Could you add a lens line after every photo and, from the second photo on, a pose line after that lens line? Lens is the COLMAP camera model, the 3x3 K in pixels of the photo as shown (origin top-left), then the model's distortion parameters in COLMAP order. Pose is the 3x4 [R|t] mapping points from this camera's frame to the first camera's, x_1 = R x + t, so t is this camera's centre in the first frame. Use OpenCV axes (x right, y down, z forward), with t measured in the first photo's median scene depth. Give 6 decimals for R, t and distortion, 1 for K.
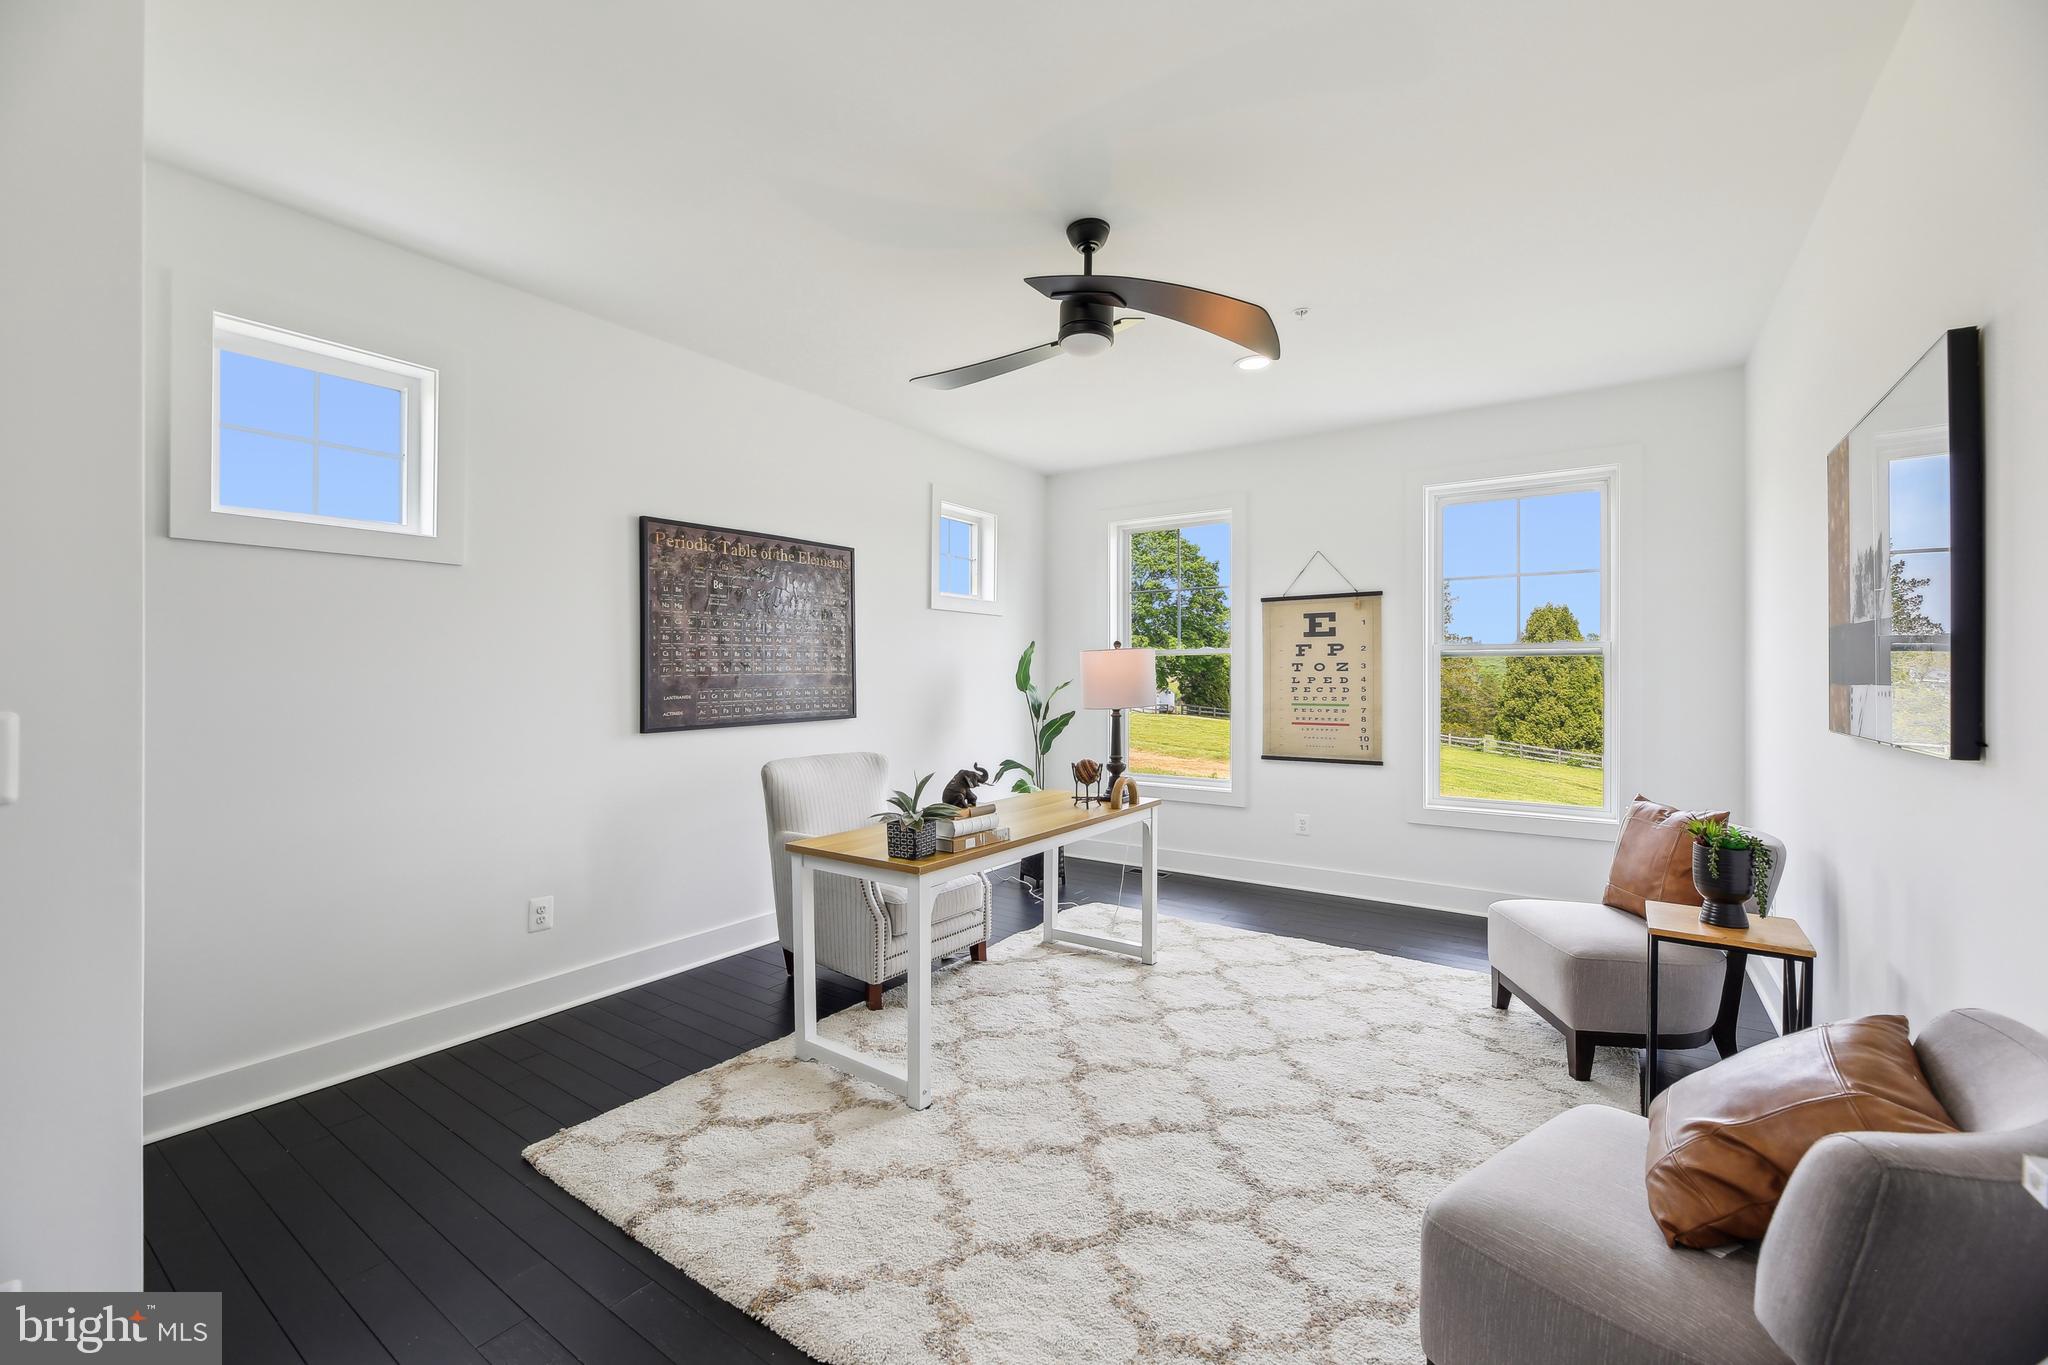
lens RADIAL K [[840.6, 0, 1017.9], [0, 840.6, 671.6], [0, 0, 1]] dist [-0.012864, 0.000003]
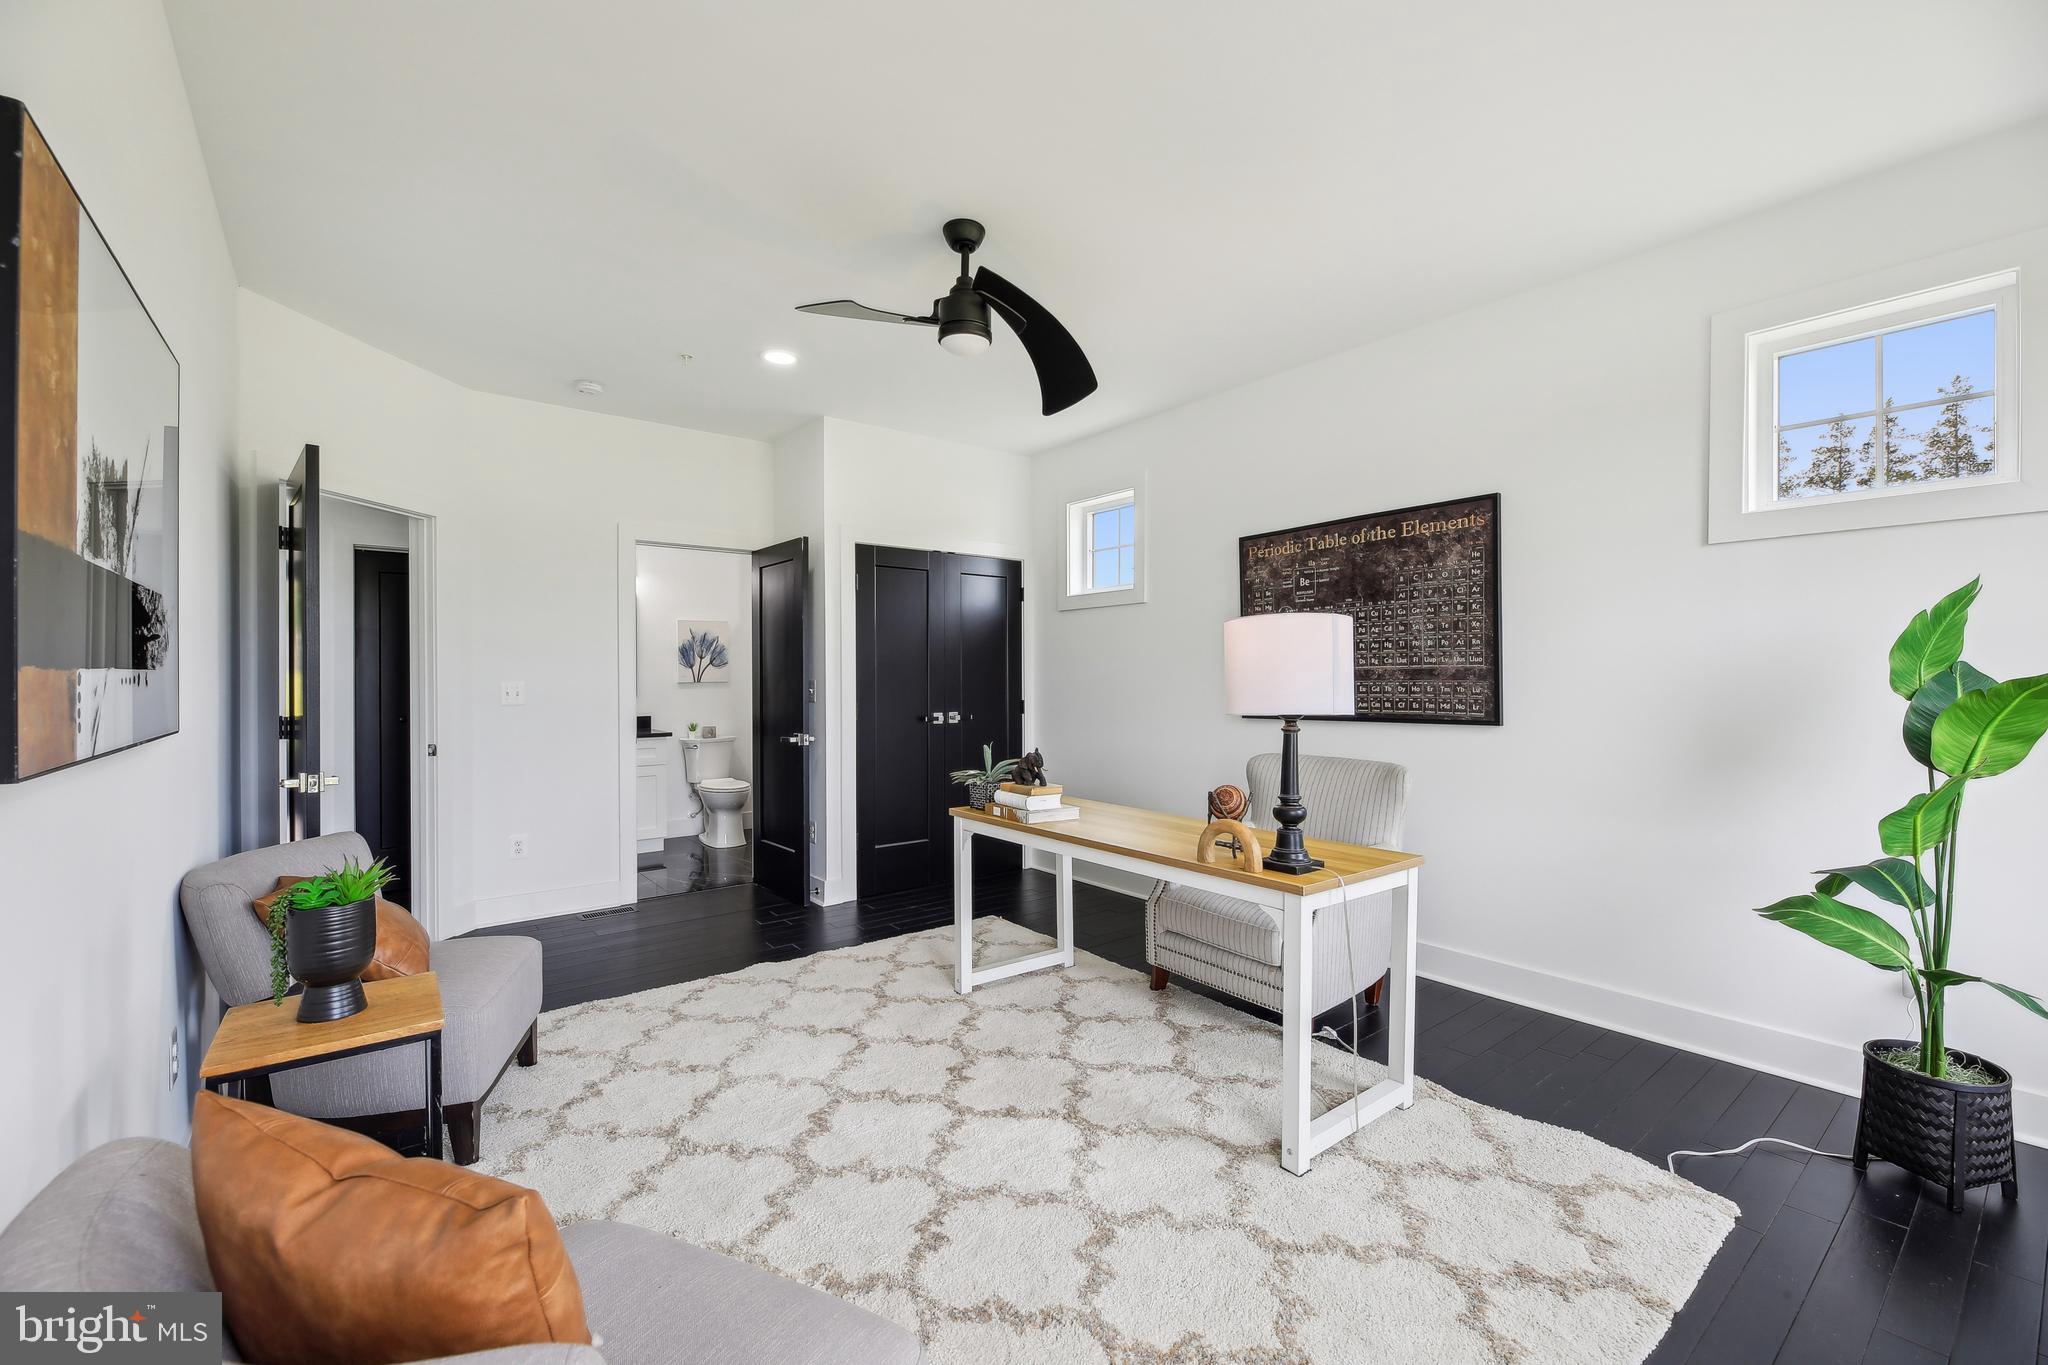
lens RADIAL K [[840.6, 0, 1017.9], [0, 840.6, 671.6], [0, 0, 1]] dist [-0.012864, 0.000003]
pose [[-0.300768, -0.003226, -0.953692, 0.758607], [0.004782, 0.999977, -0.004891, 0.011394], [0.953685, -0.006032, -0.300746, 0.999426]]
